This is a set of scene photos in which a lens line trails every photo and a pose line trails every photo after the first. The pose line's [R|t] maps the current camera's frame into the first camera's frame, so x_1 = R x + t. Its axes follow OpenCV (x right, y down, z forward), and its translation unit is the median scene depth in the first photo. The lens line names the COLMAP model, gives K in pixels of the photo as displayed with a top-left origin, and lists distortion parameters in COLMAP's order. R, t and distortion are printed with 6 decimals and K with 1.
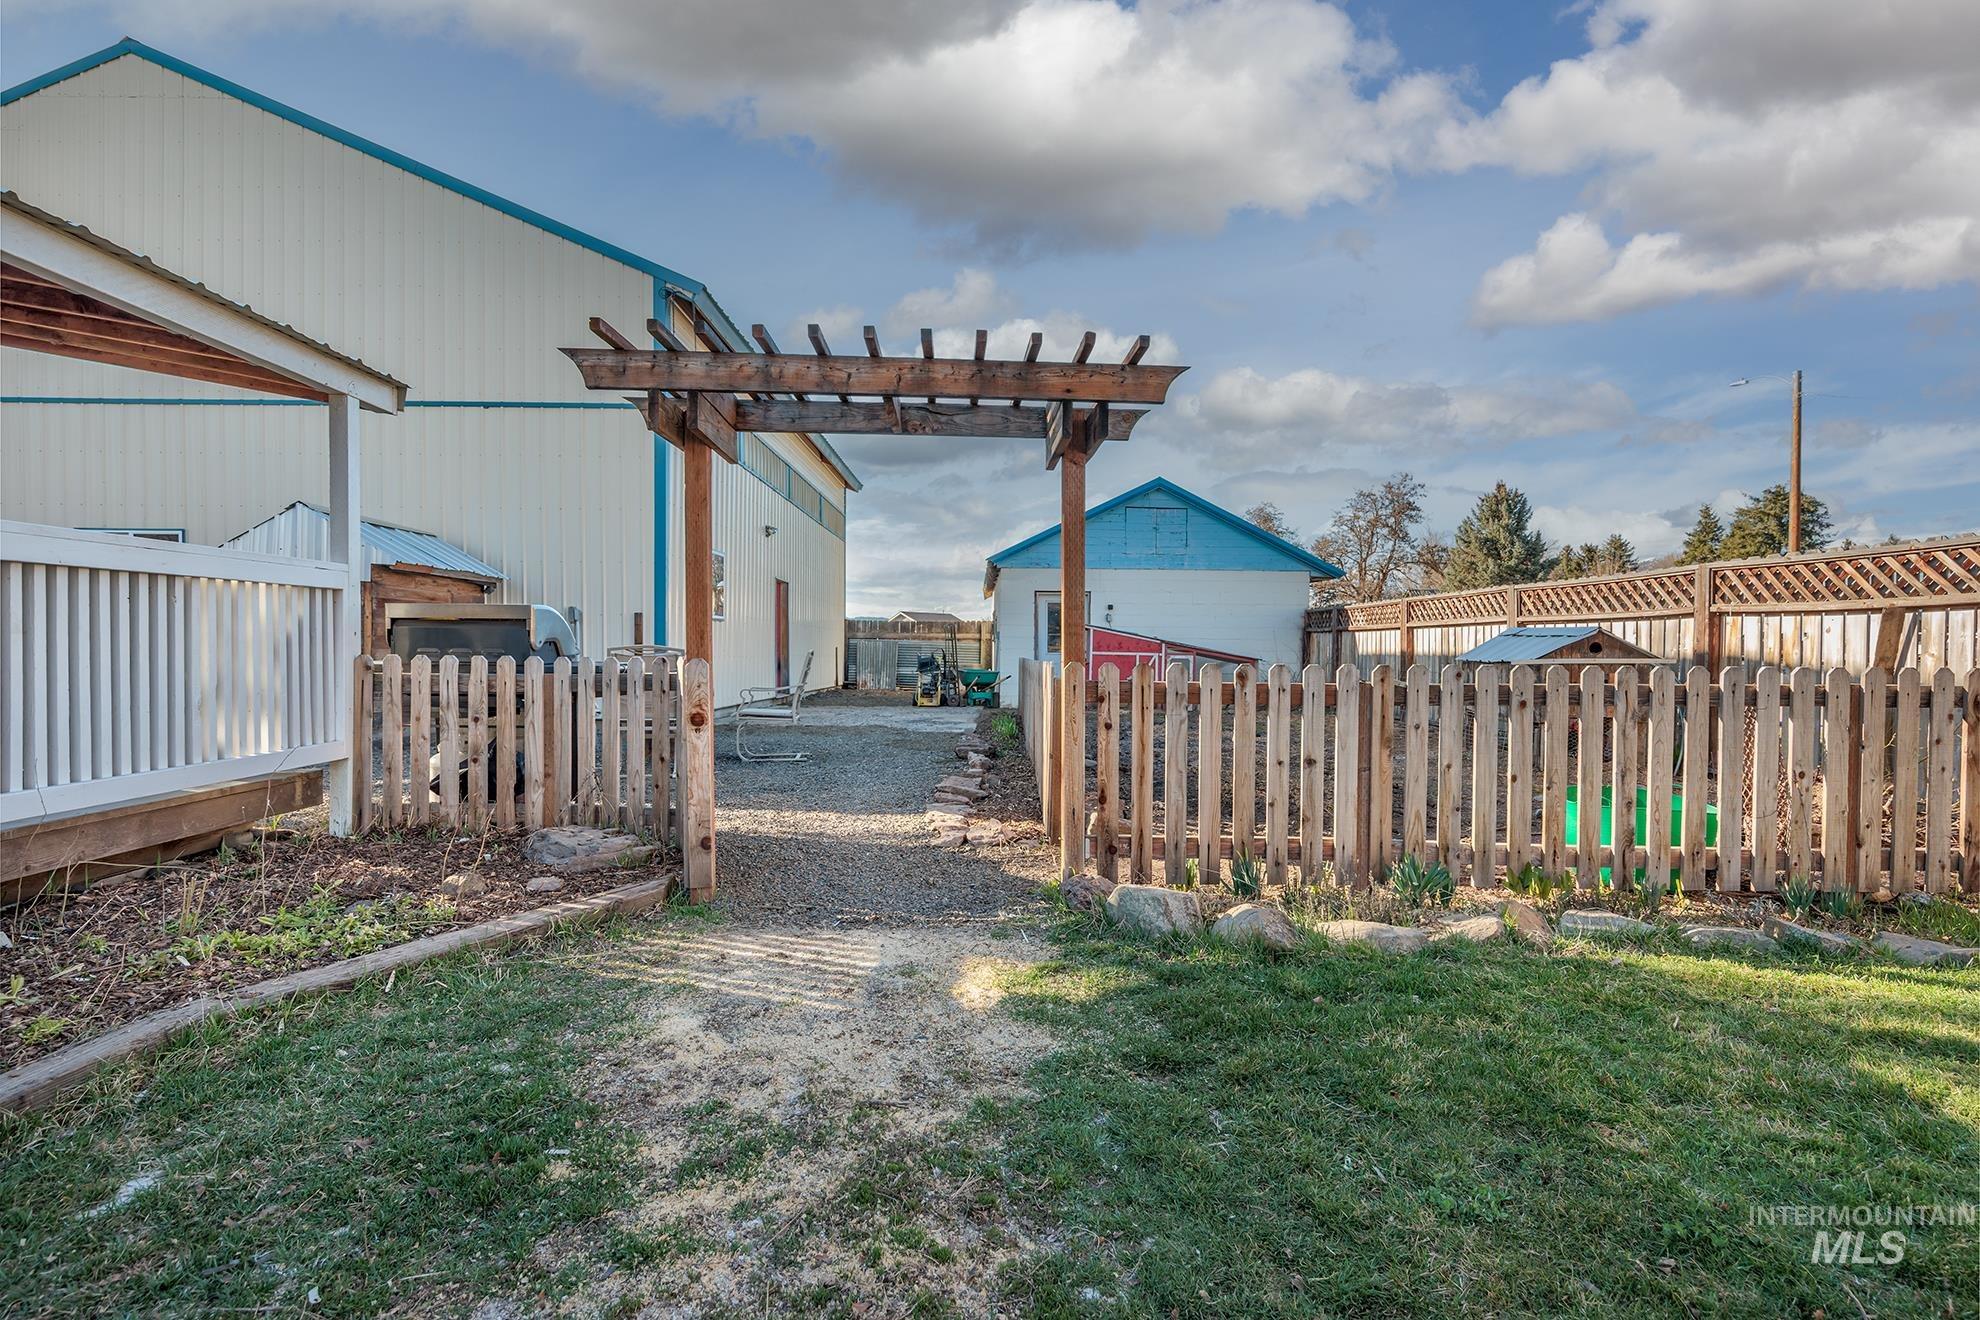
lens RADIAL K [[897.7, 0, 1004.5], [0, 897.7, 661.2], [0, 0, 1]] dist [0.000687, -0.000732]
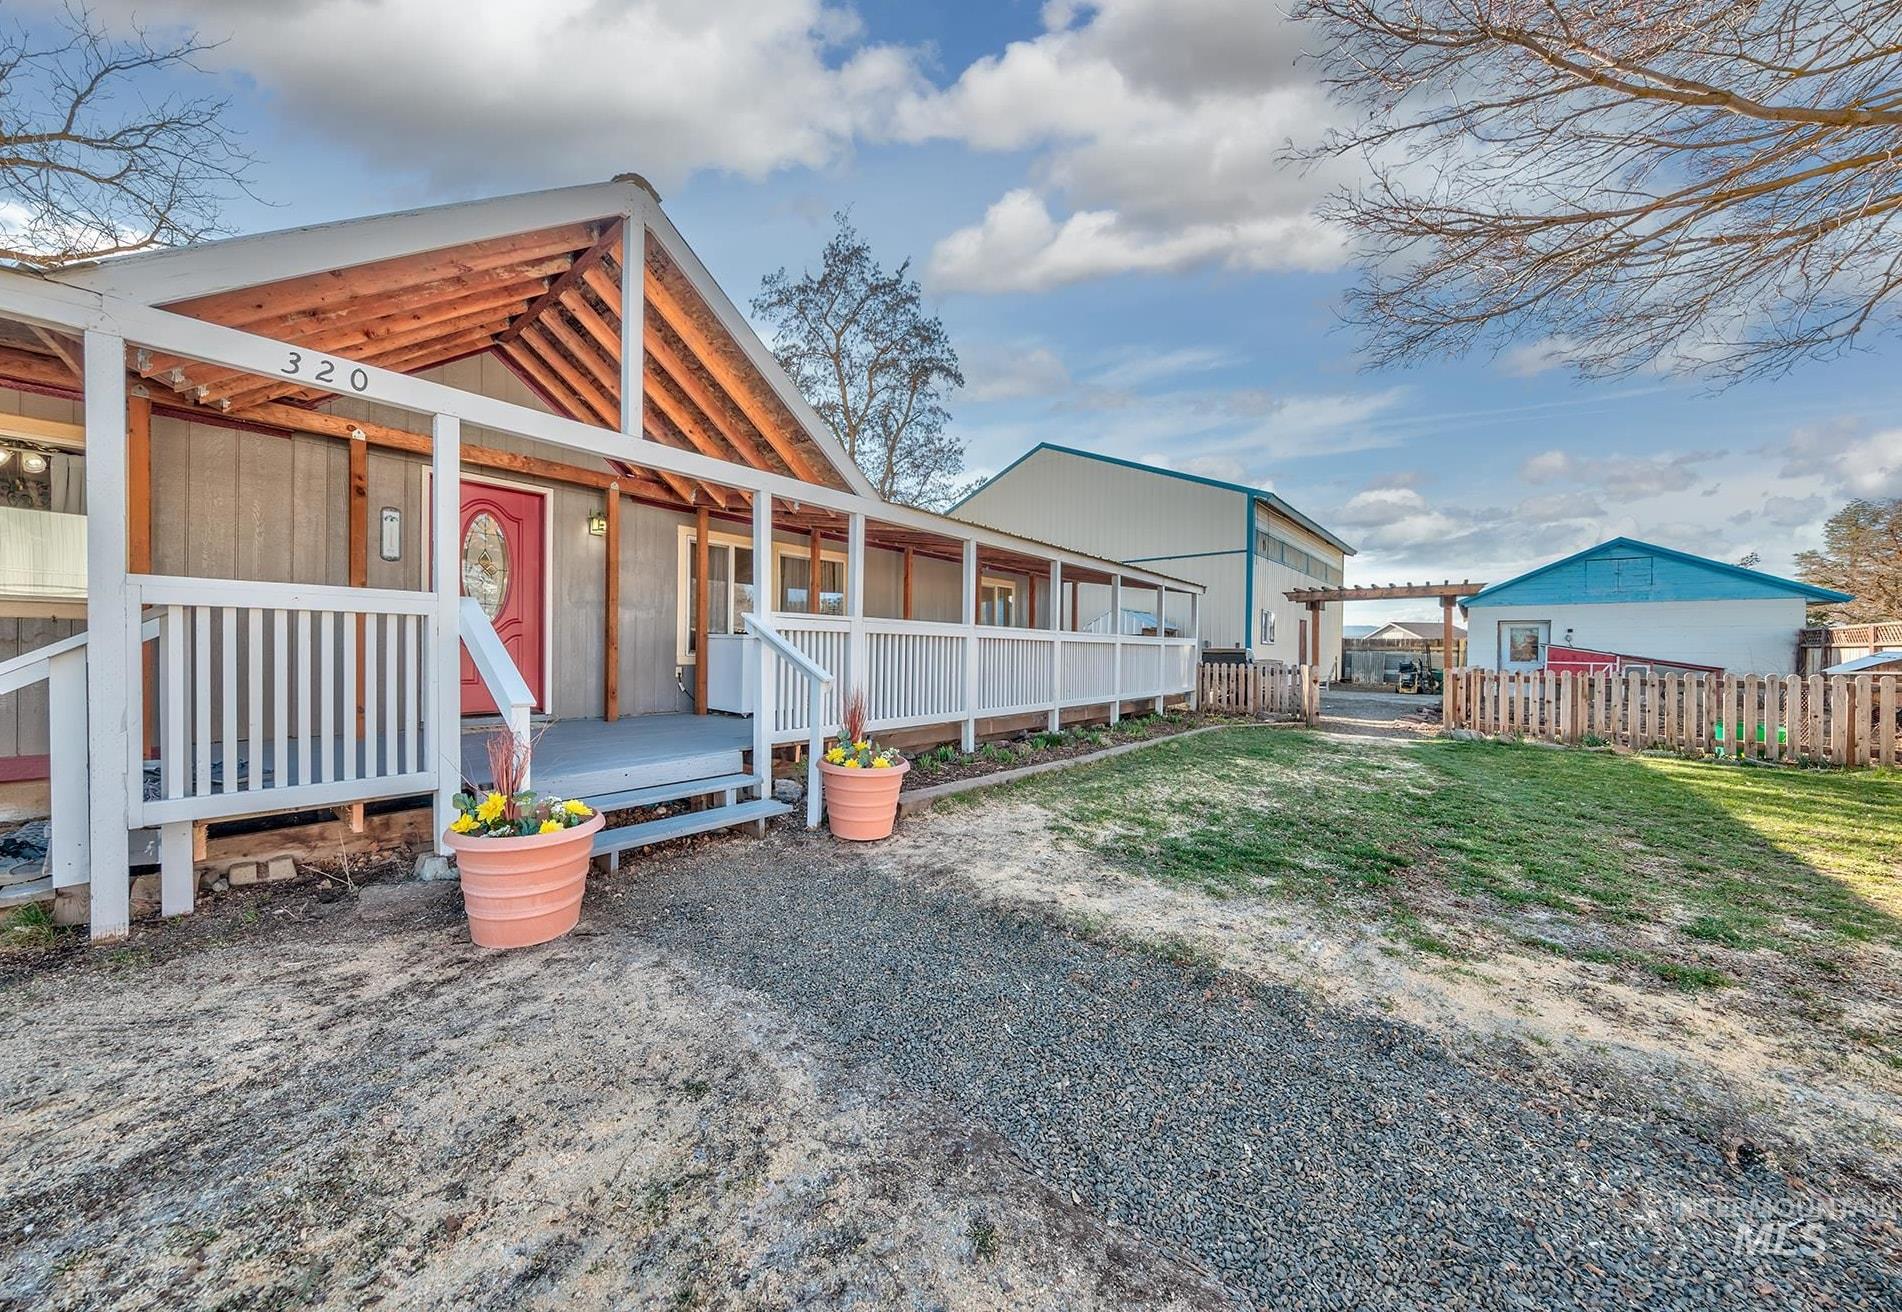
lens RADIAL K [[627.0, 0, 891.7], [0, 627.0, 654.3], [0, 0, 1]] dist [-0.000805, -0.000173]
pose [[0.705411, 0.003001, -0.708792, 0.062395], [-0.011470, 0.999908, -0.007182, -0.002217], [0.708705, 0.013196, 0.705381, -0.481237]]
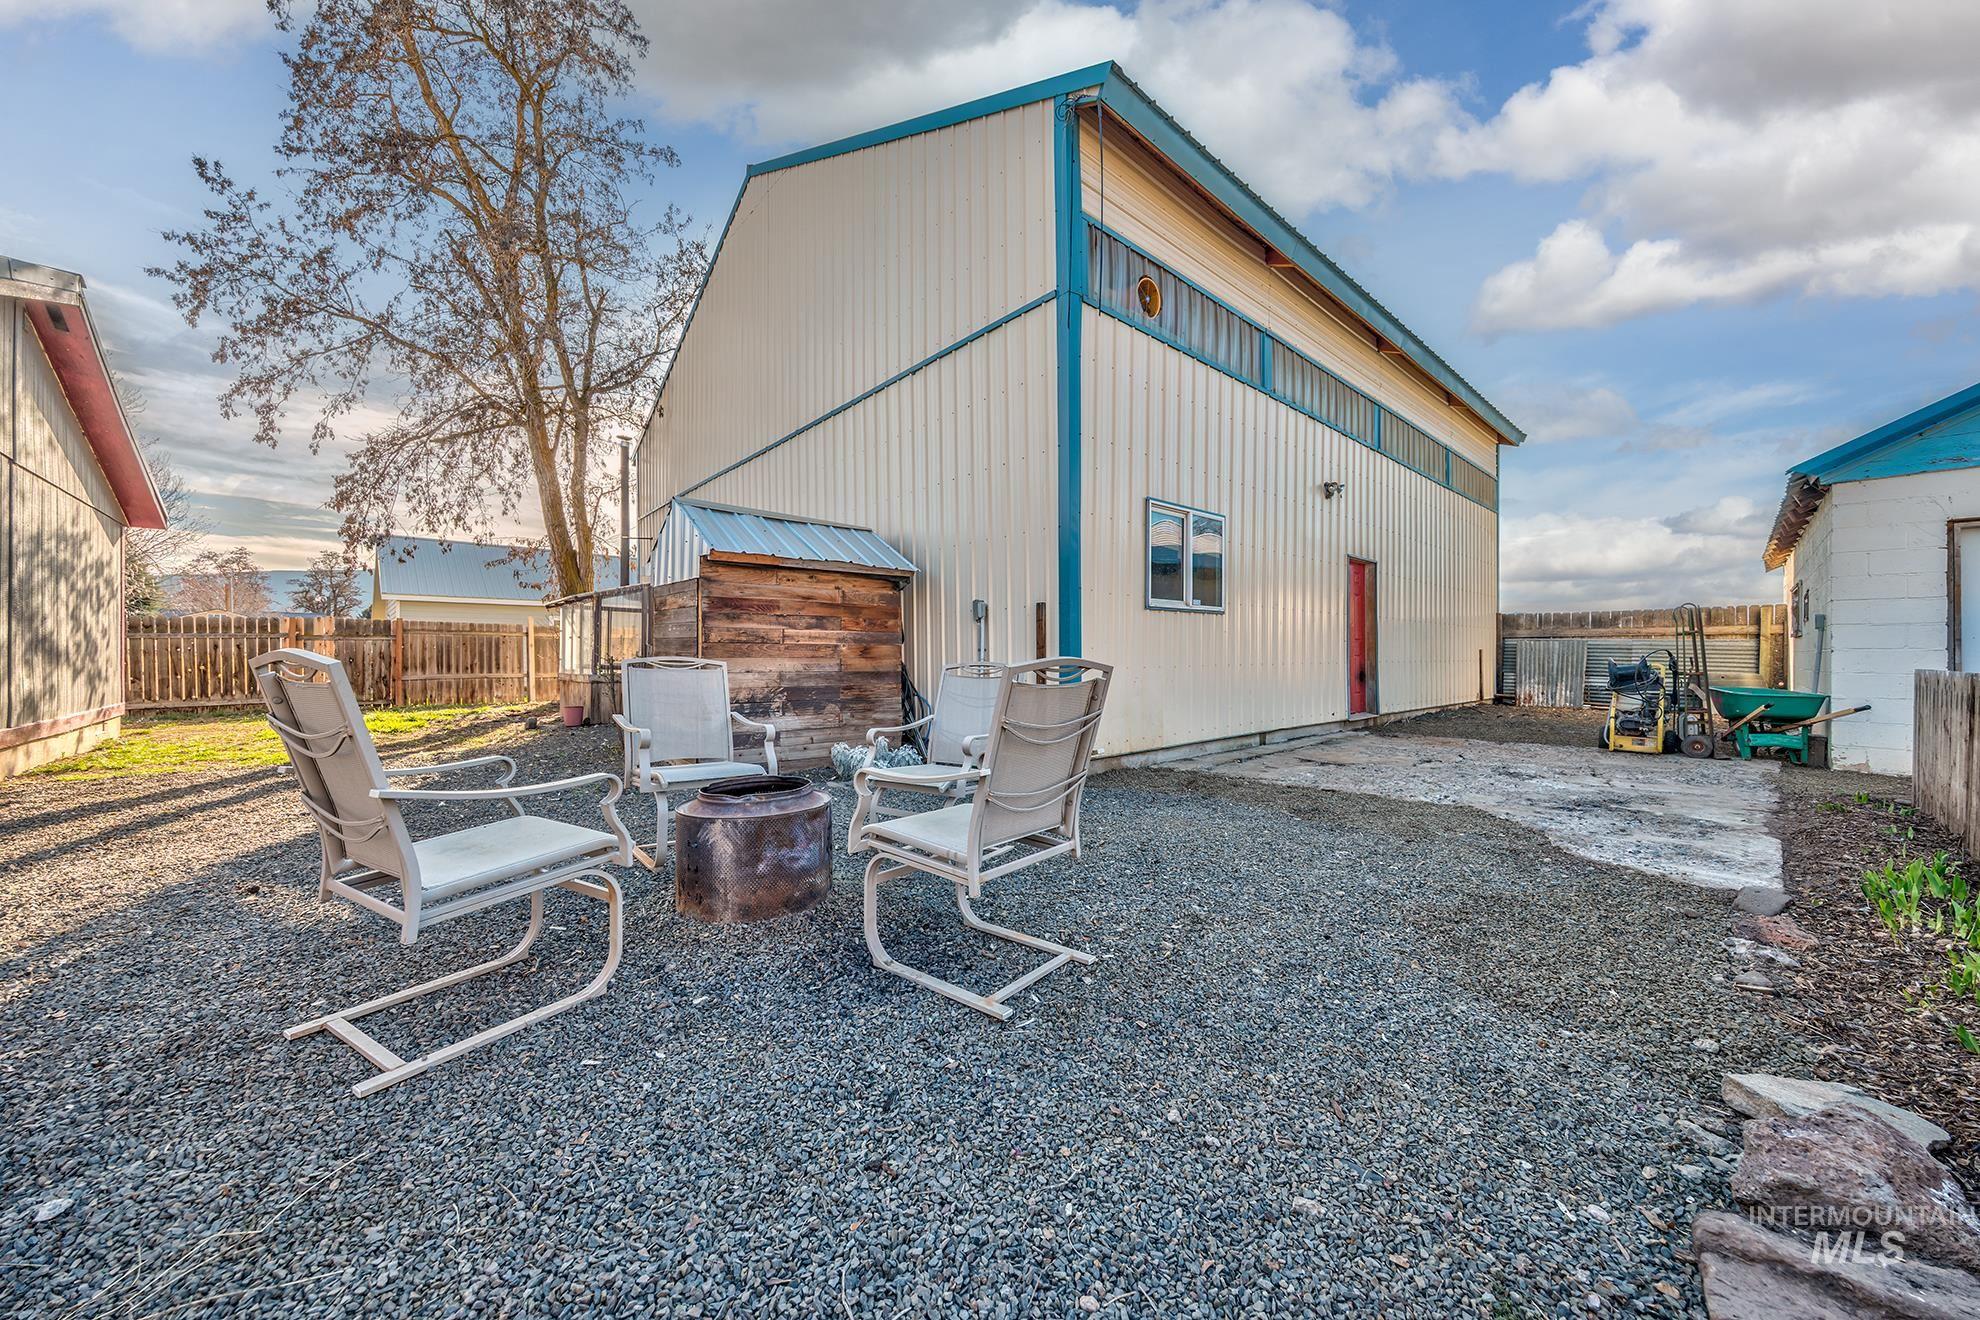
lens RADIAL K [[702.6, 0, 982.8], [0, 702.6, 654.8], [0, 0, 1]] dist [-0.002571, -0.000306]
pose [[0.657500, -0.004350, -0.753442, -0.021811], [-0.003605, 0.999954, -0.008919, -0.005975], [0.753446, 0.008580, 0.657454, 0.404647]]
